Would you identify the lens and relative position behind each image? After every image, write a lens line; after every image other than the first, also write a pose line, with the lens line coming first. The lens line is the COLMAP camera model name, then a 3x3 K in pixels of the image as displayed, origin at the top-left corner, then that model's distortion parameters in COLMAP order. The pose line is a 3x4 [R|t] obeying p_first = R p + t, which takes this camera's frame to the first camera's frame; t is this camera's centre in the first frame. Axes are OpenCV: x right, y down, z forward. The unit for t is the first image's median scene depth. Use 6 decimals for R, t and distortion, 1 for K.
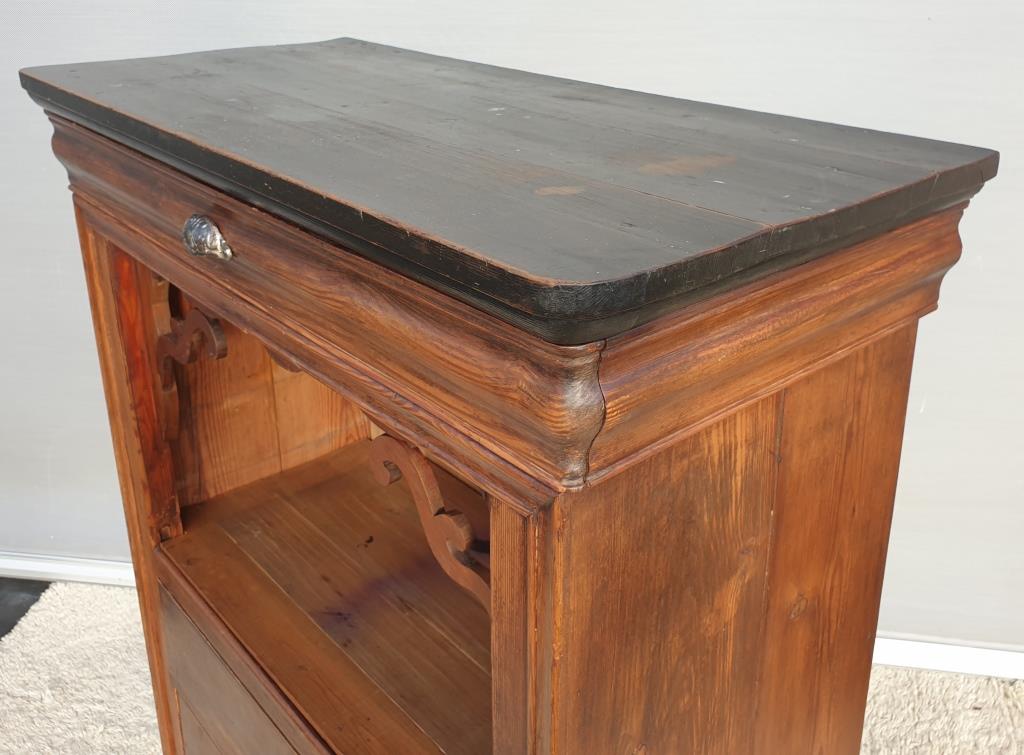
lens RADIAL K [[981.7, 0, 539.2], [0, 981.7, 265.9], [0, 0, 1]] dist [0.002804, 0.000000]
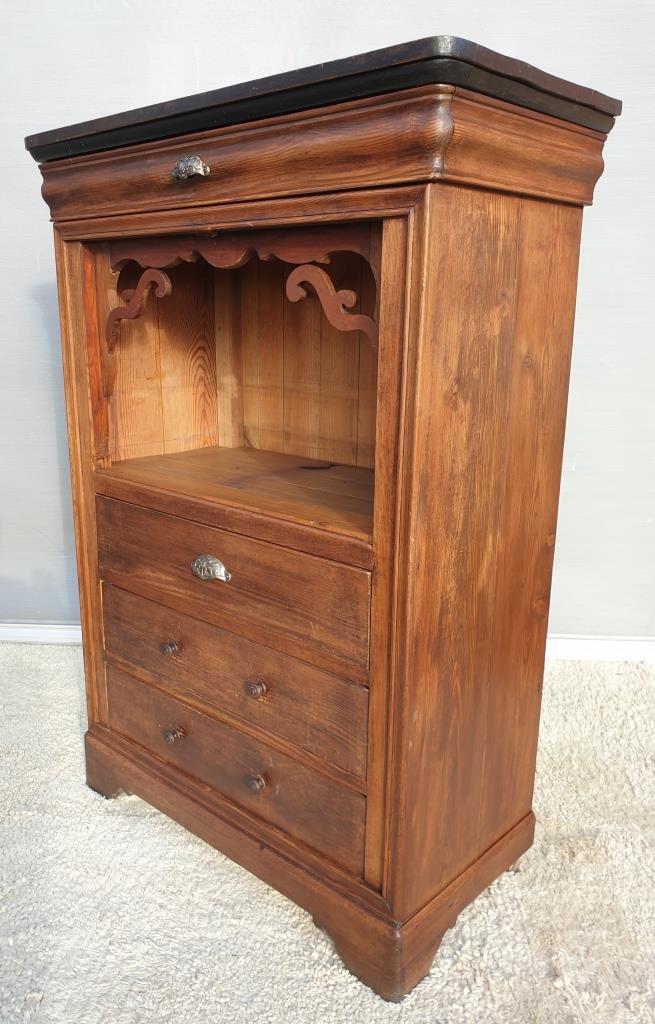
lens RADIAL K [[821.4, 0, 324.0], [0, 821.4, 524.9], [0, 0, 1]] dist [-0.003187, 0.029851]
pose [[0.994616, -0.016758, 0.102266, -0.285221], [0.024753, 0.996692, -0.077414, 0.791495], [-0.100631, 0.079529, 0.991740, -0.470302]]
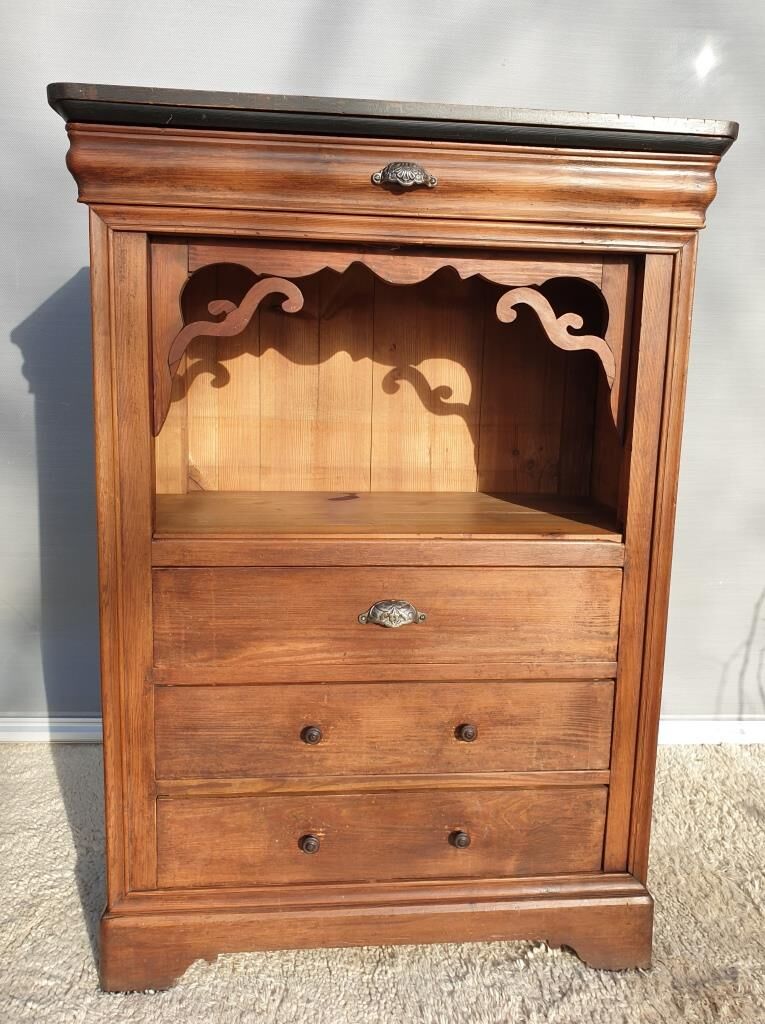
lens RADIAL K [[863.9, 0, 391.2], [0, 863.9, 487.0], [0, 0, 1]] dist [0.013459, -0.006503]
pose [[0.585332, -0.112348, 0.802972, -1.694120], [0.245721, 0.968358, -0.043632, 0.567656], [-0.772663, 0.222846, 0.594417, 0.316629]]
